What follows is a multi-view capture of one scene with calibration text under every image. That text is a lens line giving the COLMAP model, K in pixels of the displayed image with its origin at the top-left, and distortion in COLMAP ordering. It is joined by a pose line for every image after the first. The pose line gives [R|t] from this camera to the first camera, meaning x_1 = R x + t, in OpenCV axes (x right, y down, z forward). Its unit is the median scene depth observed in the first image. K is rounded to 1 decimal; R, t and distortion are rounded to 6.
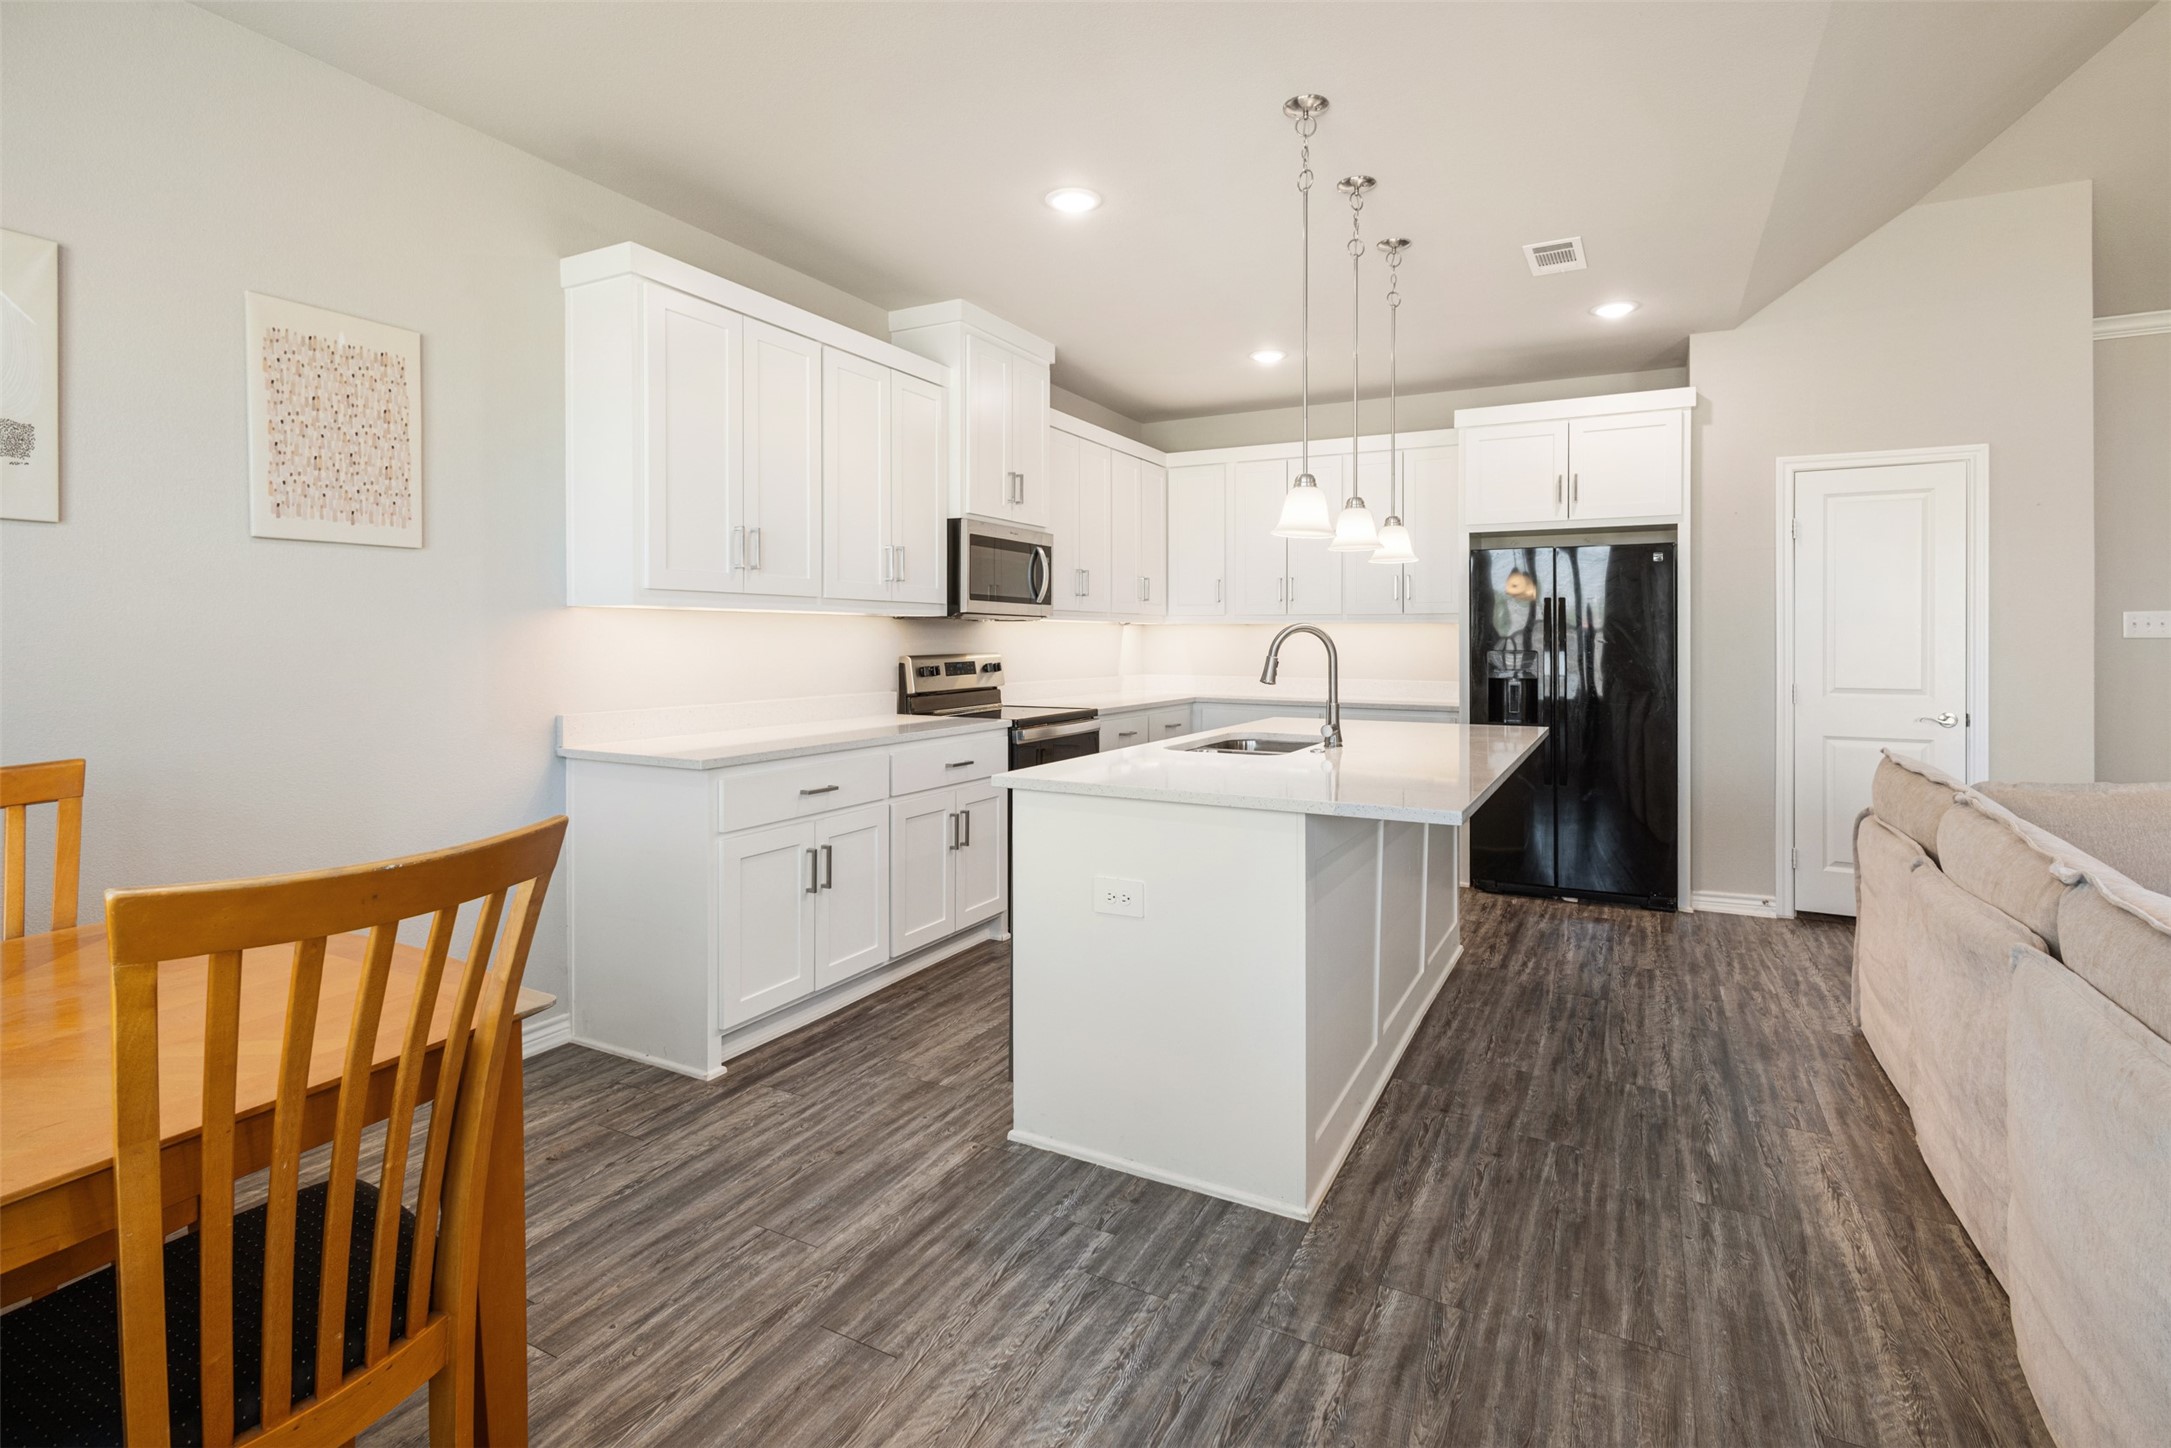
lens RADIAL K [[1032.6, 0, 1096.6], [0, 1032.6, 645.7], [0, 0, 1]] dist [0.004832, -0.000414]
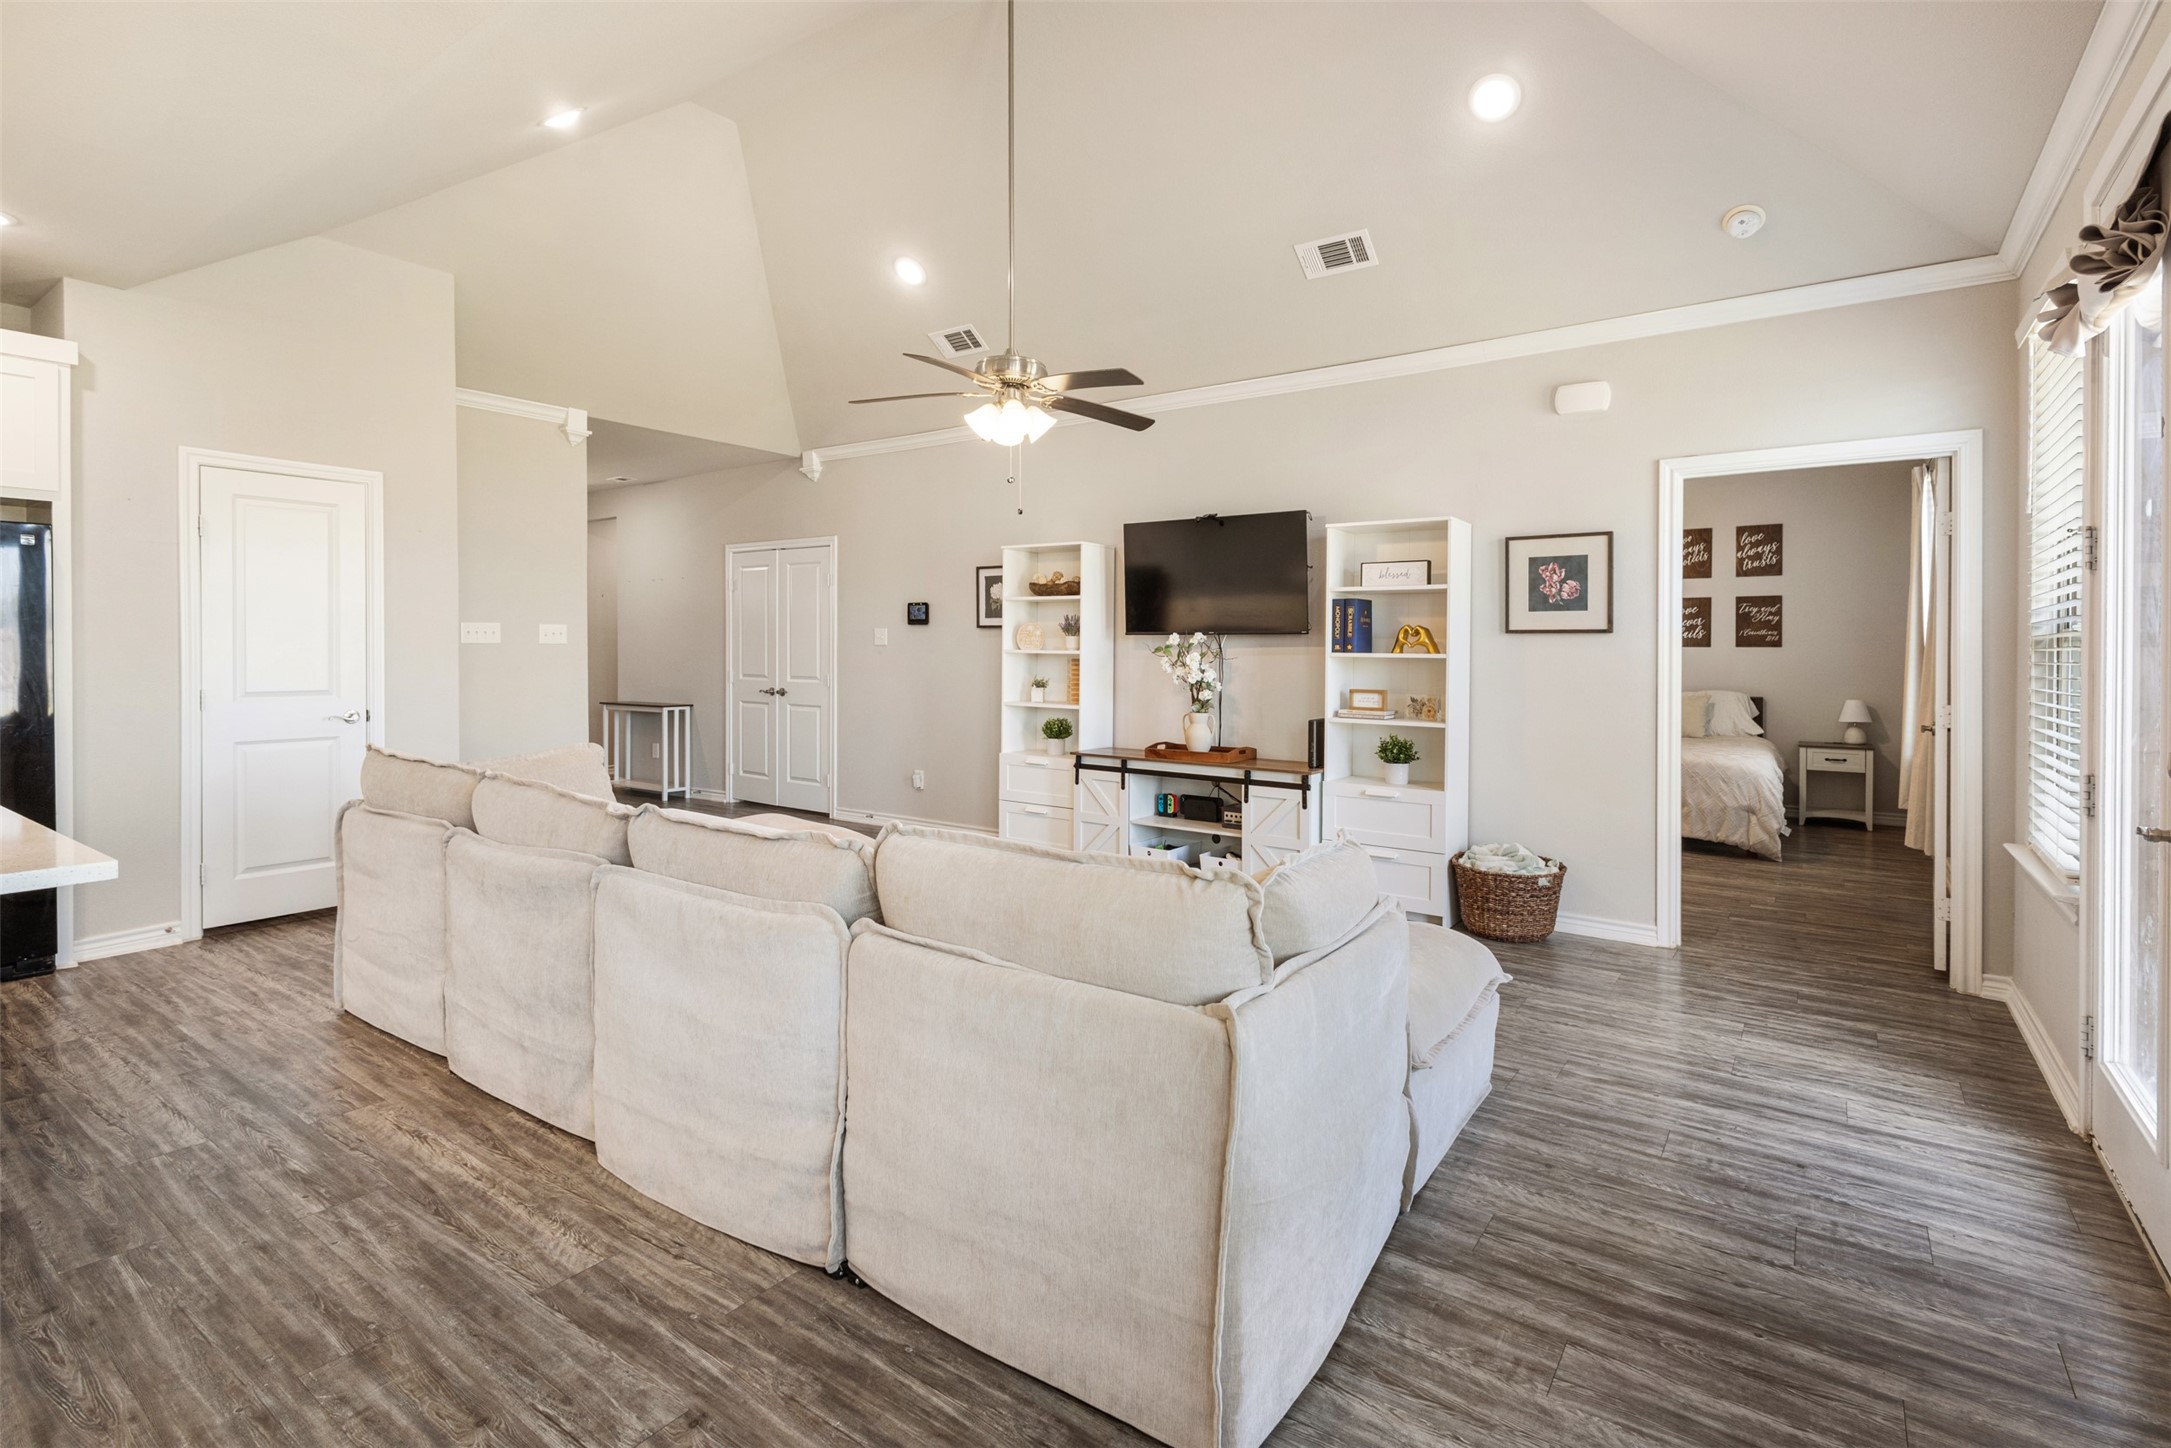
lens RADIAL K [[1032.6, 0, 1096.6], [0, 1032.6, 645.7], [0, 0, 1]] dist [0.004832, -0.000414]
pose [[0.121205, 0.000978, 0.992627, -0.279170], [0.001775, 0.999998, -0.001202, -0.001368], [-0.992626, 0.001908, 0.121203, 0.124939]]
